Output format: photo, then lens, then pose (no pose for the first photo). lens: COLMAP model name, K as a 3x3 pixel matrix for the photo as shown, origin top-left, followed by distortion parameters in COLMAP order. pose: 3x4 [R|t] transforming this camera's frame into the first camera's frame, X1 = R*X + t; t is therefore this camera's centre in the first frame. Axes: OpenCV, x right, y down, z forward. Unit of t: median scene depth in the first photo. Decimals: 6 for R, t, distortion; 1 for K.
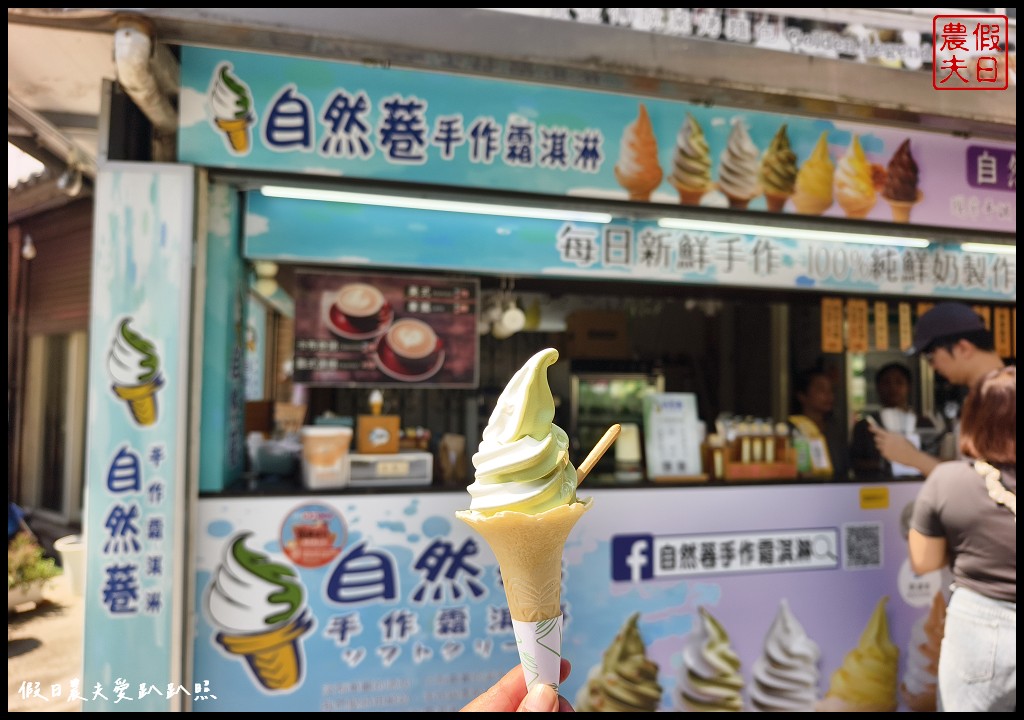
lens RADIAL K [[701.4, 0, 512.0], [0, 701.4, 360.0], [0, 0, 1]] dist [-0.001521, 0.002289]
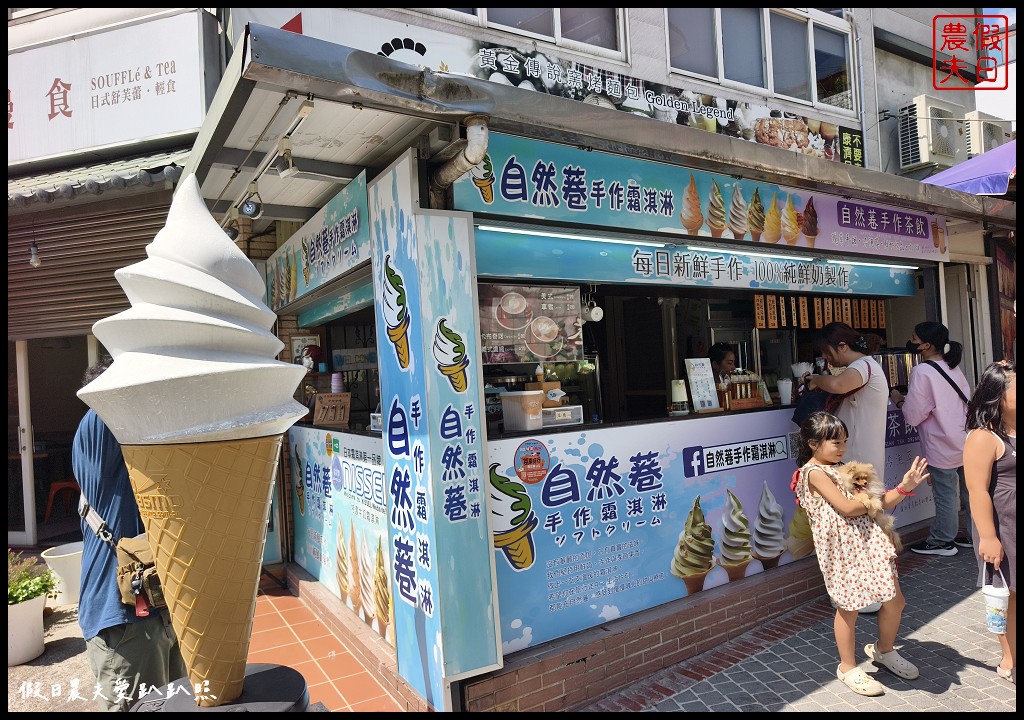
lens RADIAL K [[637.7, 0, 512.0], [0, 637.7, 360.0], [0, 0, 1]] dist [0.067926, -0.001386]
pose [[0.943673, -0.048491, 0.327308, -0.721509], [0.042909, 0.998784, 0.024259, 0.000244], [-0.328086, -0.008848, 0.944606, -0.247457]]
